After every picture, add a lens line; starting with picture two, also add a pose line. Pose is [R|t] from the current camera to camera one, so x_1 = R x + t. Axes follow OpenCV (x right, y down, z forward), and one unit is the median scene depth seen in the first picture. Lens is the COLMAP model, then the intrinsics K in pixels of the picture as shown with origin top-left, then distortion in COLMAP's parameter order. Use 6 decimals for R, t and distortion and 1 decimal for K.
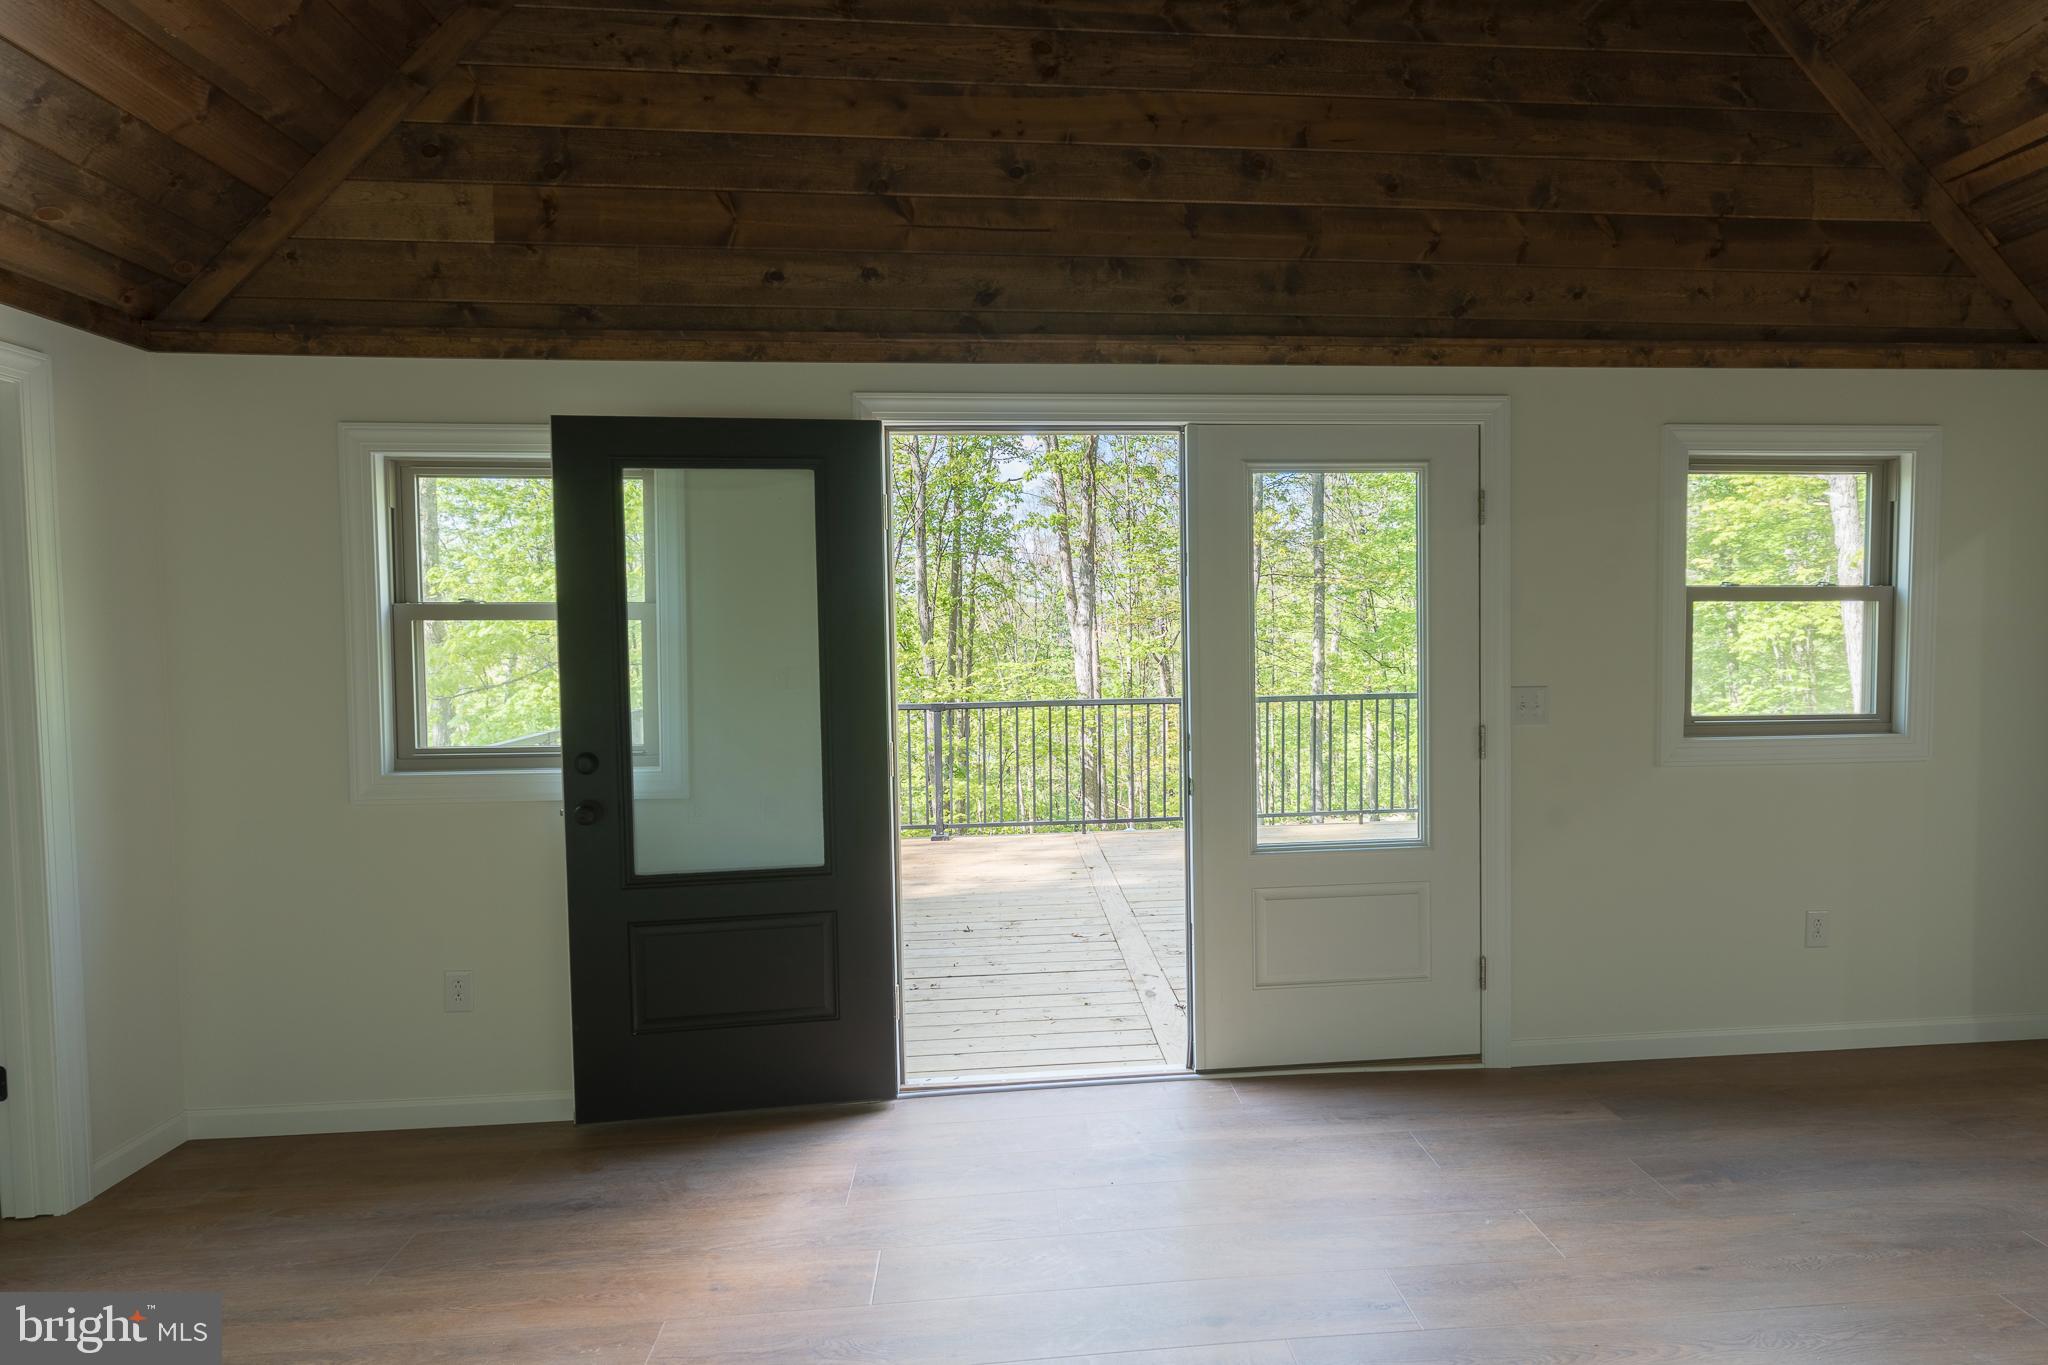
lens RADIAL K [[974.5, 0, 1081.3], [0, 974.5, 672.4], [0, 0, 1]] dist [0.002287, -0.000473]
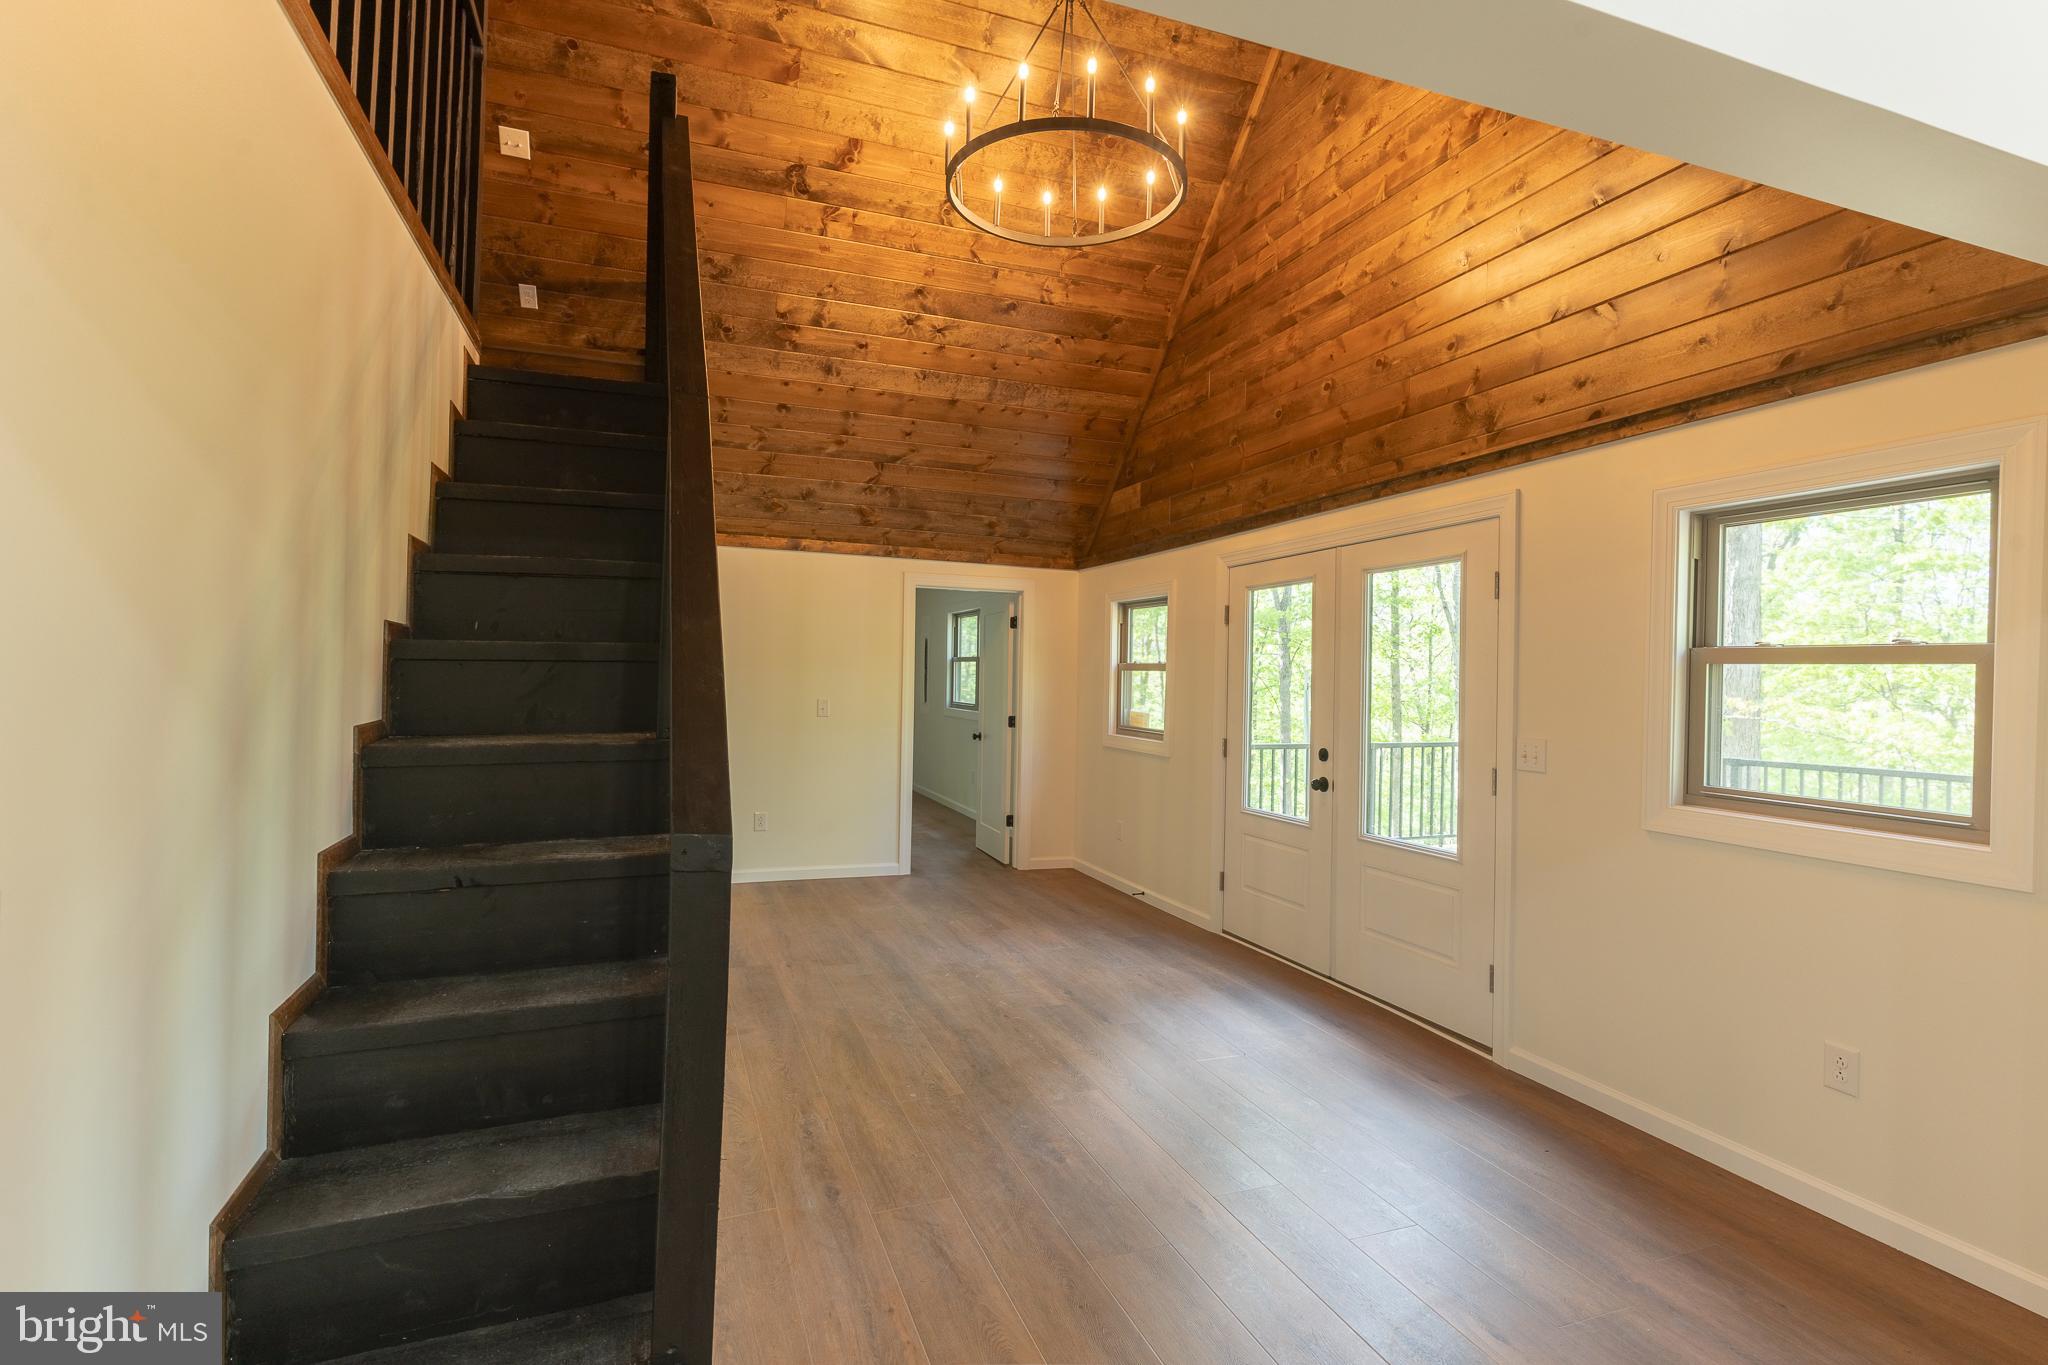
lens RADIAL K [[974.5, 0, 1013.5], [0, 974.5, 666.6], [0, 0, 1]] dist [0.002287, -0.000473]
pose [[0.254719, 0.004283, -0.967006, 0.108250], [-0.050817, 0.998668, -0.008963, -0.002244], [0.965679, 0.051423, 0.254597, 0.009249]]
